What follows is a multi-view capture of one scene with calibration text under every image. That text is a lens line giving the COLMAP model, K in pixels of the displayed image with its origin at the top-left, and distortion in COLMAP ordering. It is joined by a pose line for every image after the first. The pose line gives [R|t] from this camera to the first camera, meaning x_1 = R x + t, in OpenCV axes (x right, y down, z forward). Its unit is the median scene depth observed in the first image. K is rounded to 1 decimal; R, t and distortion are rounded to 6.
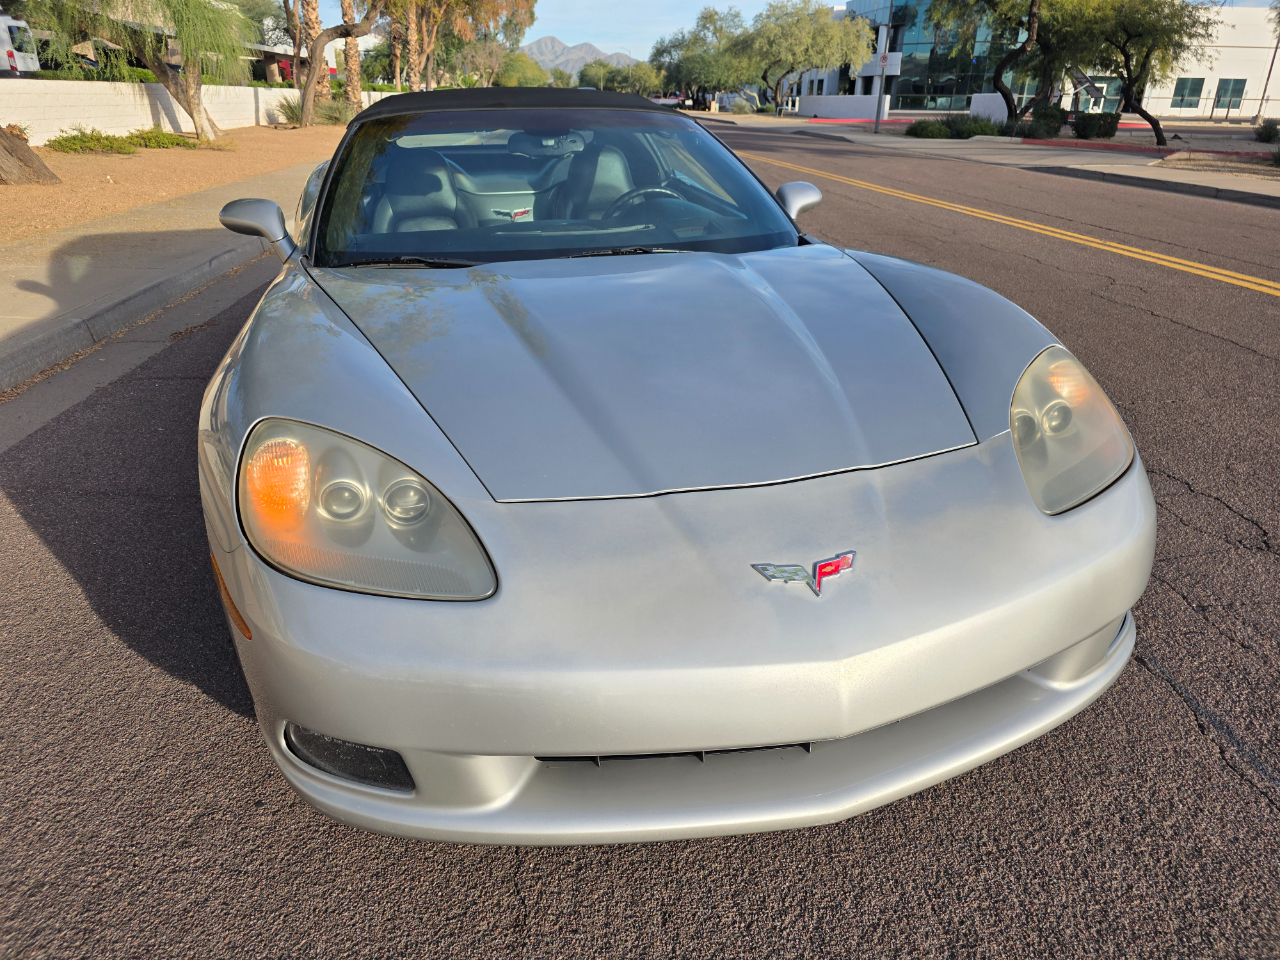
lens RADIAL K [[877.0, 0, 621.2], [0, 877.0, 476.6], [0, 0, 1]] dist [0.040824, -0.036272]
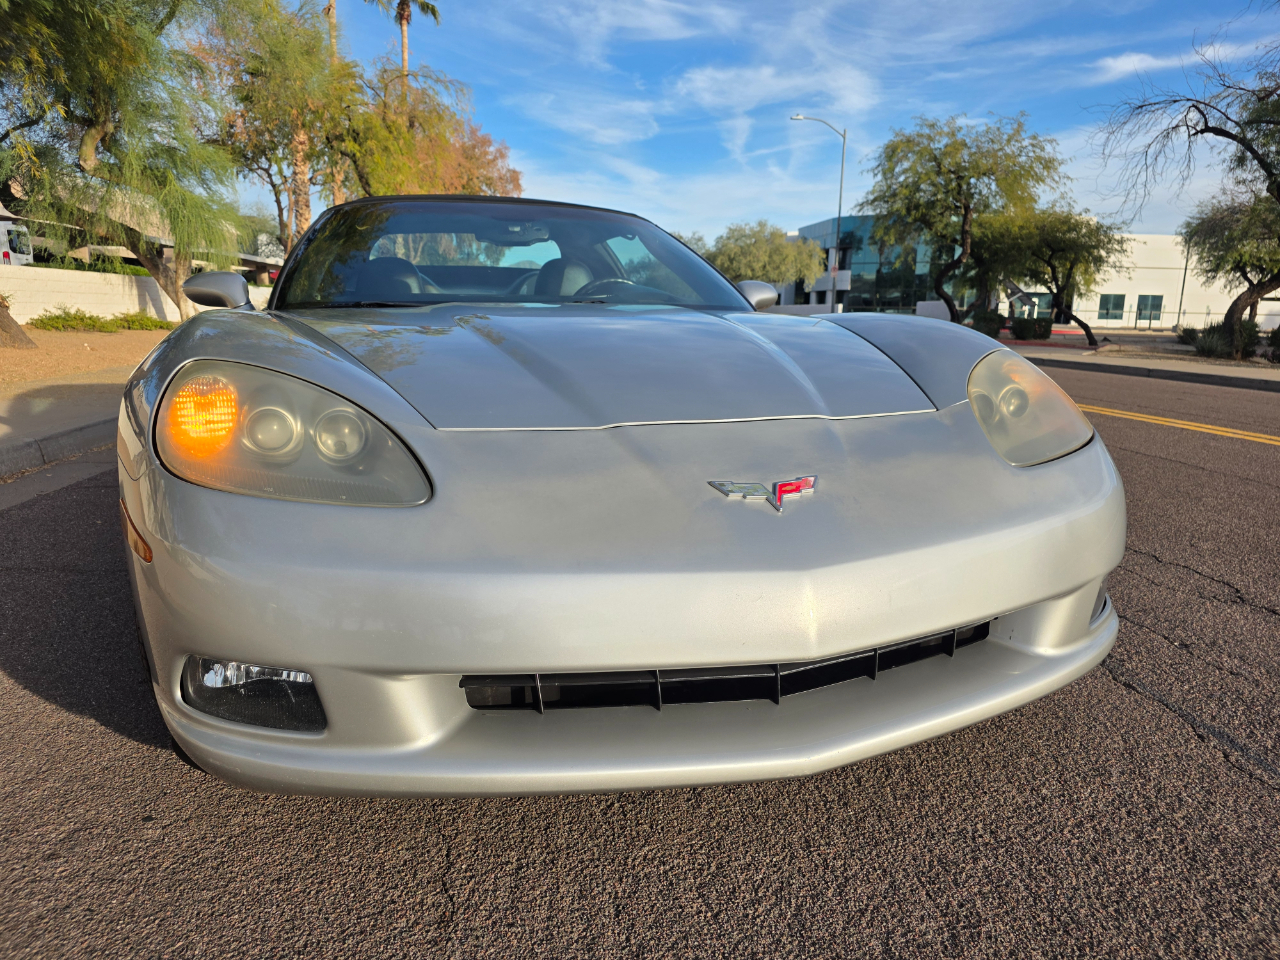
lens RADIAL K [[881.2, 0, 632.2], [0, 881.2, 459.2], [0, 0, 1]] dist [0.040990, -0.035554]
pose [[0.998970, 0.002115, 0.045321, 0.022201], [0.007613, 0.976937, -0.213391, 0.246742], [-0.044728, 0.213516, 0.975915, 0.070078]]
